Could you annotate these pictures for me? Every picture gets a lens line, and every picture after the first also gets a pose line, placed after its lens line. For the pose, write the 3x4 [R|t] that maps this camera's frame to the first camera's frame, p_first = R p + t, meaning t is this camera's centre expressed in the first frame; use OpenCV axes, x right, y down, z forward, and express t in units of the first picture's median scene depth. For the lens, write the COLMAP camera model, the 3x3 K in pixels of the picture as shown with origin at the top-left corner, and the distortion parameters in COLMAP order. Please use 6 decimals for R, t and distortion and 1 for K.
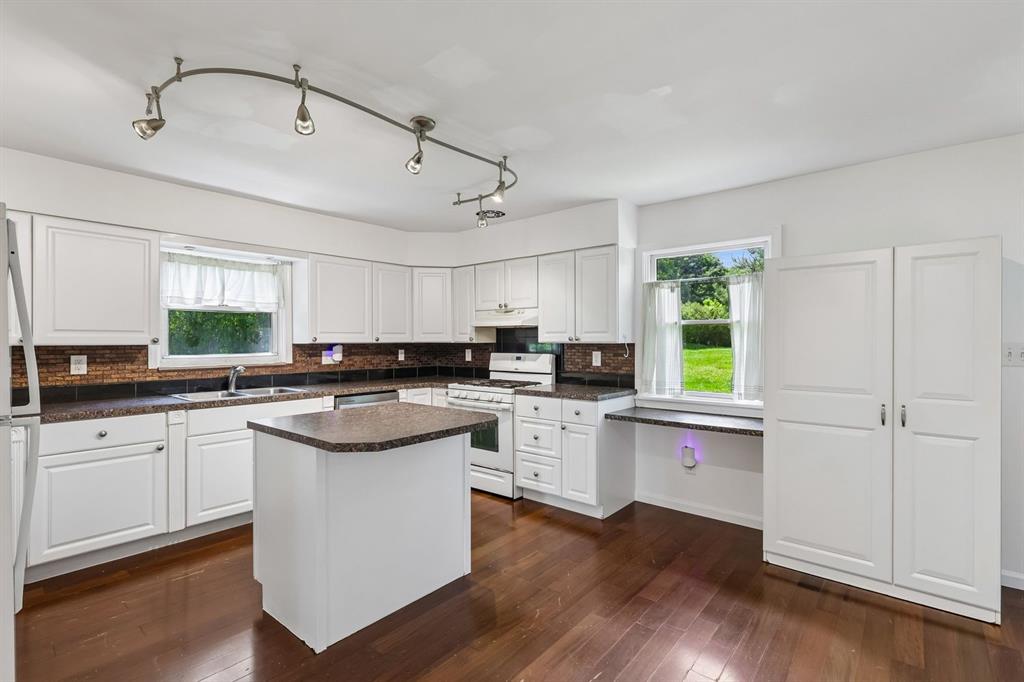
lens RADIAL K [[476.6, 0, 512.0], [0, 476.6, 341.0], [0, 0, 1]] dist [0.000995, -0.000090]
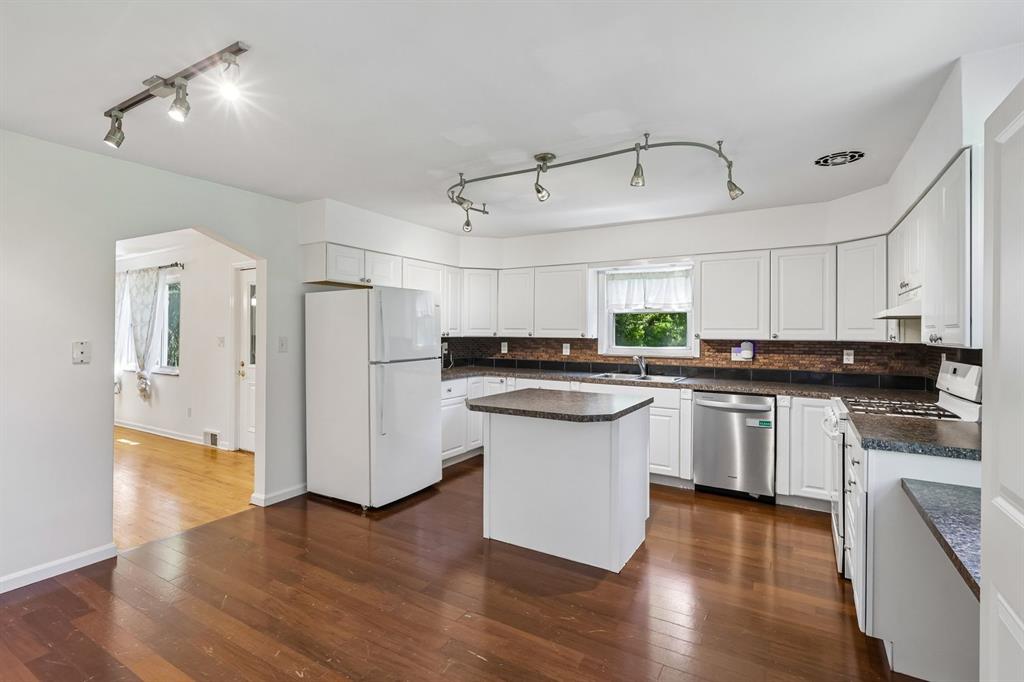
lens RADIAL K [[480.9, 0, 513.9], [0, 480.9, 328.6], [0, 0, 1]] dist [0.001483, 0.000393]
pose [[0.163516, -0.006273, -0.986521, 0.583089], [-0.009819, 0.999920, -0.007986, -0.006345], [0.986492, 0.010992, 0.163441, 0.421061]]
